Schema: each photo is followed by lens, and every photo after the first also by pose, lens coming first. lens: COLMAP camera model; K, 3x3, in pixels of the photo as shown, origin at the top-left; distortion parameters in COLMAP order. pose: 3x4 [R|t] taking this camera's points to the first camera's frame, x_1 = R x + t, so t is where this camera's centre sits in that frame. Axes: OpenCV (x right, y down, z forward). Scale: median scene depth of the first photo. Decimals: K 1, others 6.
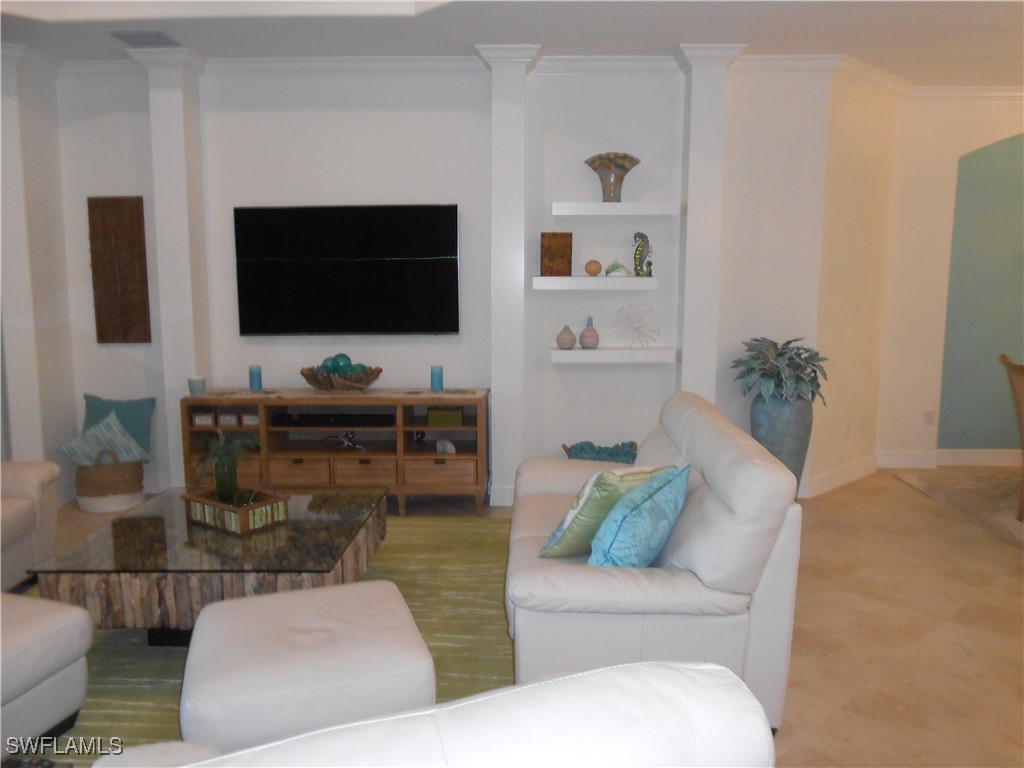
lens RADIAL K [[813.8, 0, 487.6], [0, 813.8, 375.7], [0, 0, 1]] dist [-0.009005, 0.004633]
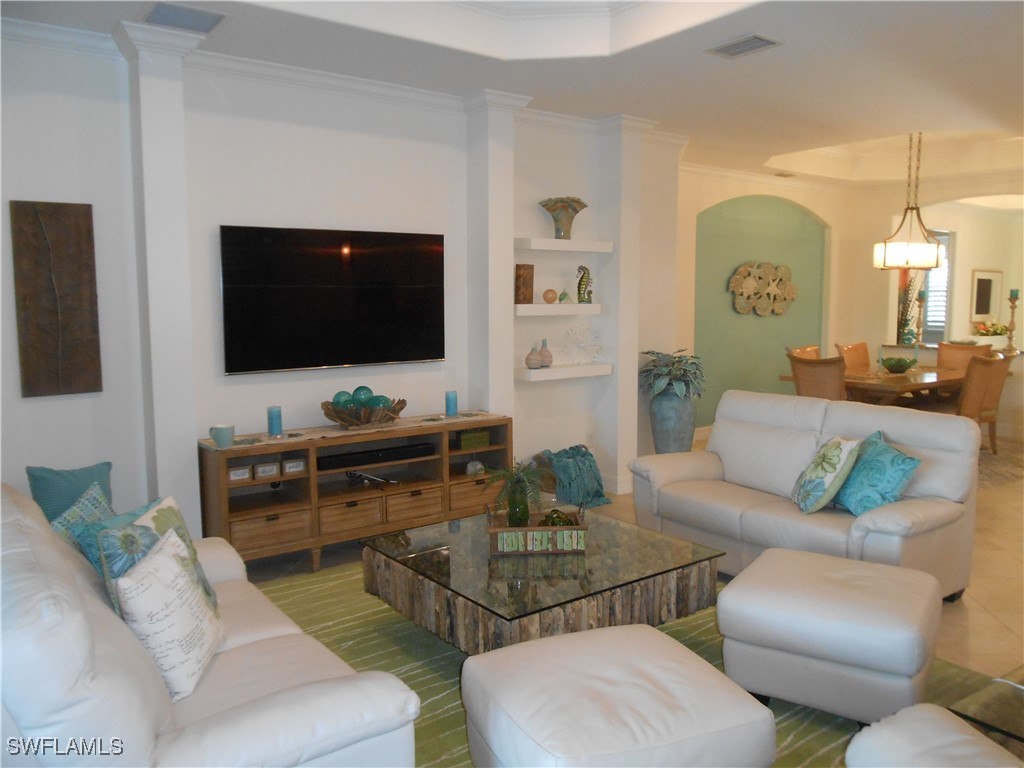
lens RADIAL K [[842.2, 0, 512.7], [0, 842.2, 369.6], [0, 0, 1]] dist [0.038439, 0.010556]
pose [[0.766588, -0.056577, 0.639642, -0.676979], [0.082627, 0.996521, -0.010882, -0.021008], [-0.636801, 0.061193, 0.768596, 0.132393]]
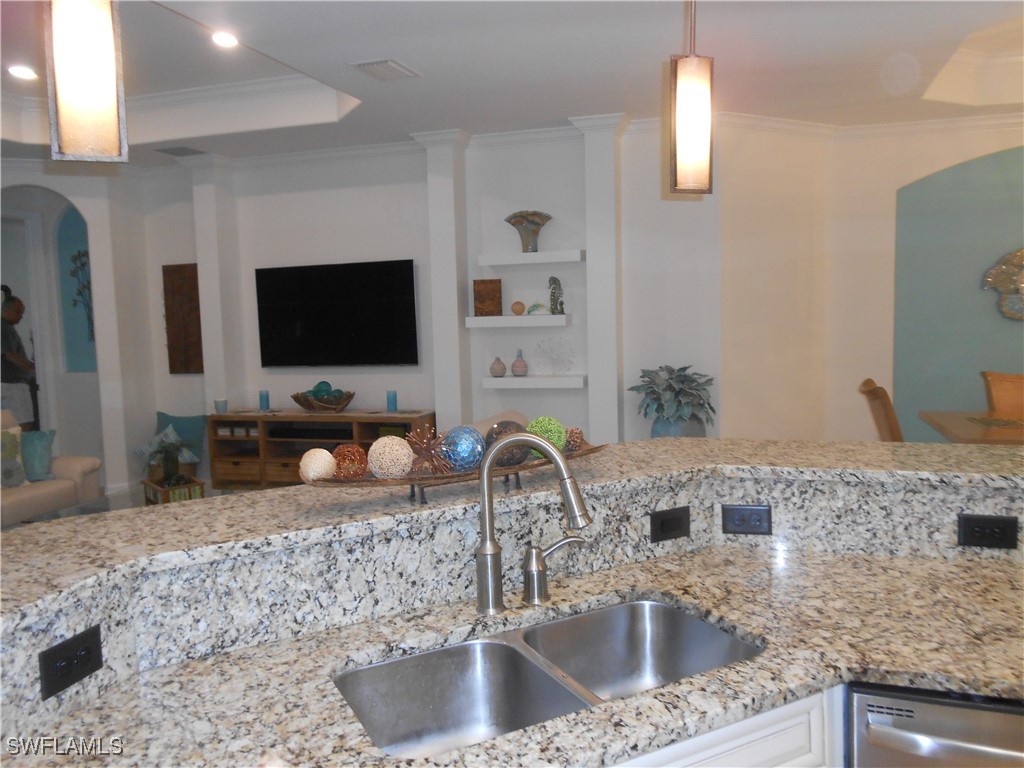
lens RADIAL K [[806.9, 0, 491.2], [0, 806.9, 379.3], [0, 0, 1]] dist [-0.008000, 0.009575]
pose [[0.962189, -0.003713, -0.272357, 0.413783], [-0.005329, 0.999459, -0.032452, 0.009153], [0.272330, 0.032677, 0.961649, -0.134535]]
